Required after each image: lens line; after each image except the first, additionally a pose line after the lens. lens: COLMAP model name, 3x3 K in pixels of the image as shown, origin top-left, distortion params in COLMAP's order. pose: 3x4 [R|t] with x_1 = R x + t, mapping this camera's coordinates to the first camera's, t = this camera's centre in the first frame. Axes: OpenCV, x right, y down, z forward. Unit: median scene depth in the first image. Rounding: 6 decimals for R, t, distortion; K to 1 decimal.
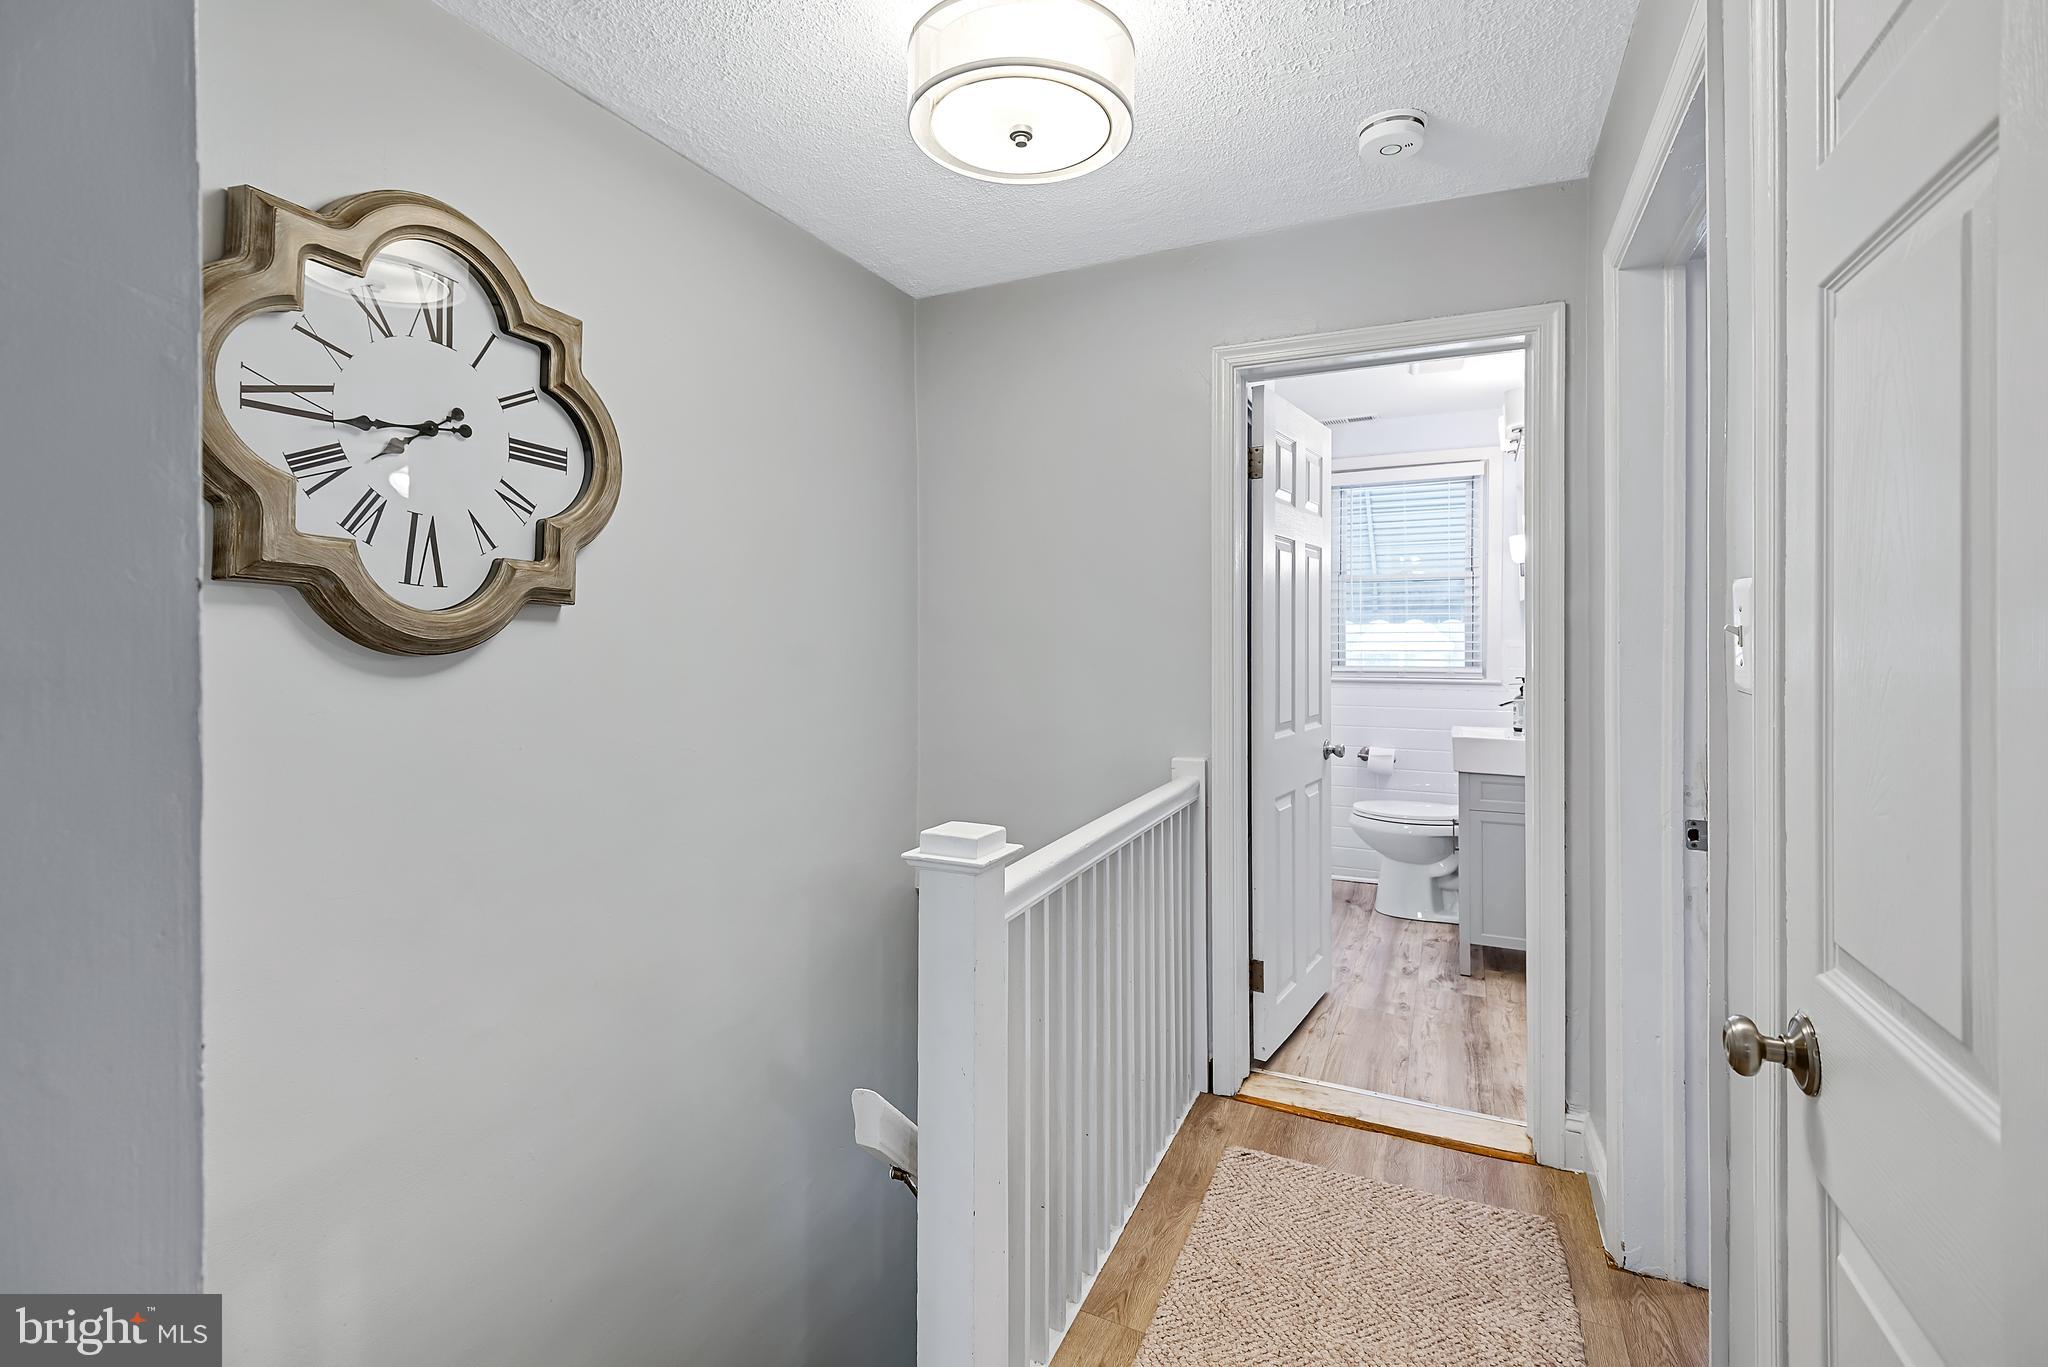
lens RADIAL K [[930.8, 0, 1023.3], [0, 930.8, 642.8], [0, 0, 1]] dist [0.028405, -0.010054]
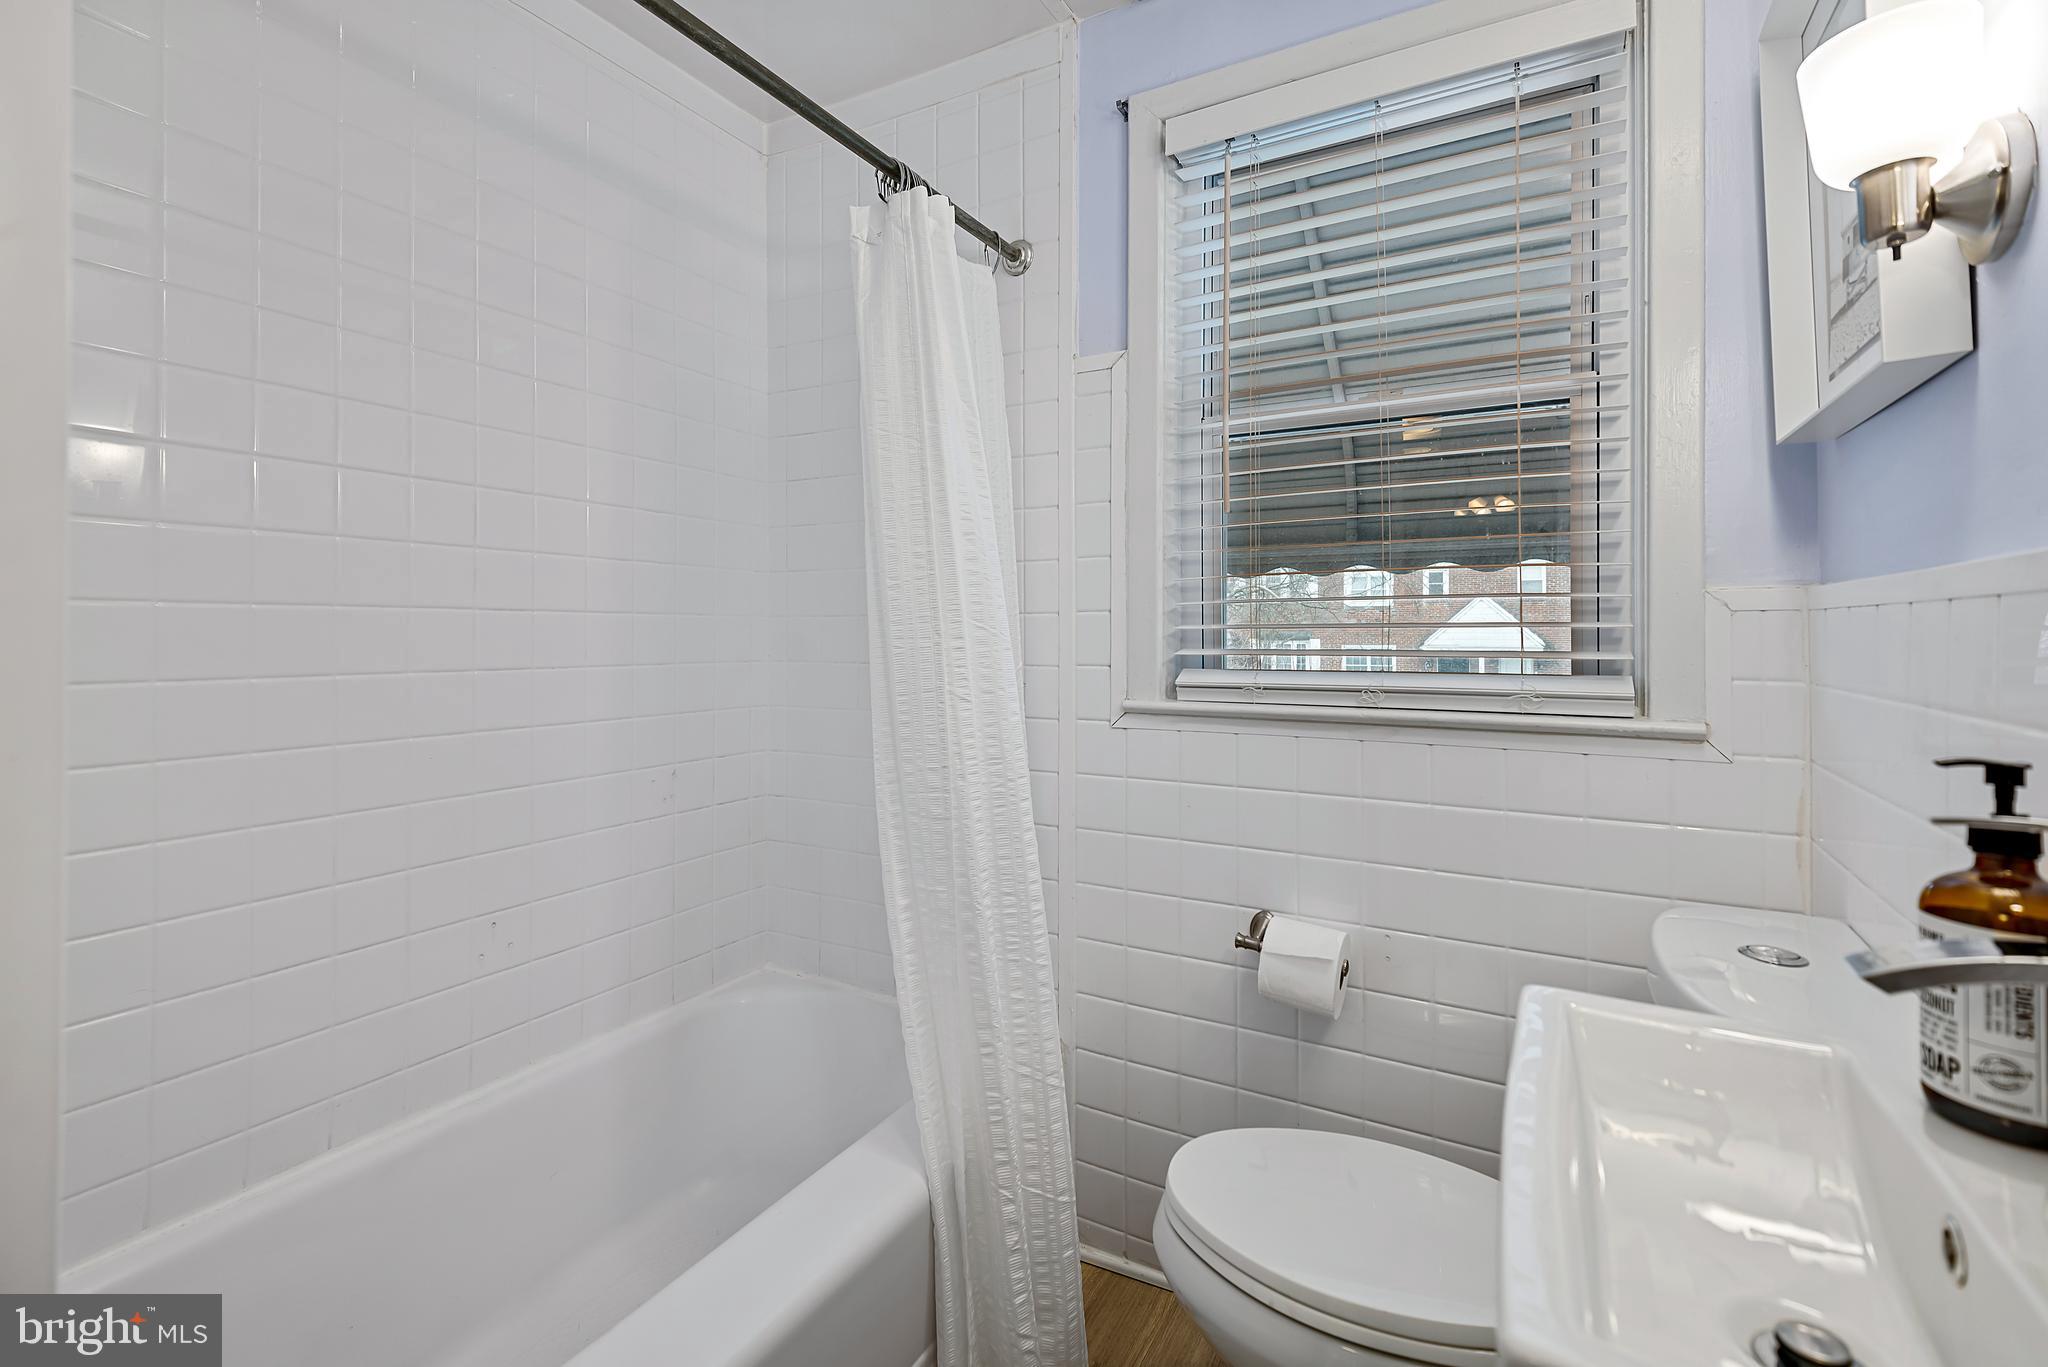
lens RADIAL K [[930.8, 0, 1018.5], [0, 930.8, 618.5], [0, 0, 1]] dist [0.028405, -0.010054]
pose [[0.996621, 0.002361, -0.082104, 0.347504], [-0.004290, 0.999719, -0.023328, 0.016247], [0.082026, 0.023601, 0.996351, 0.745102]]
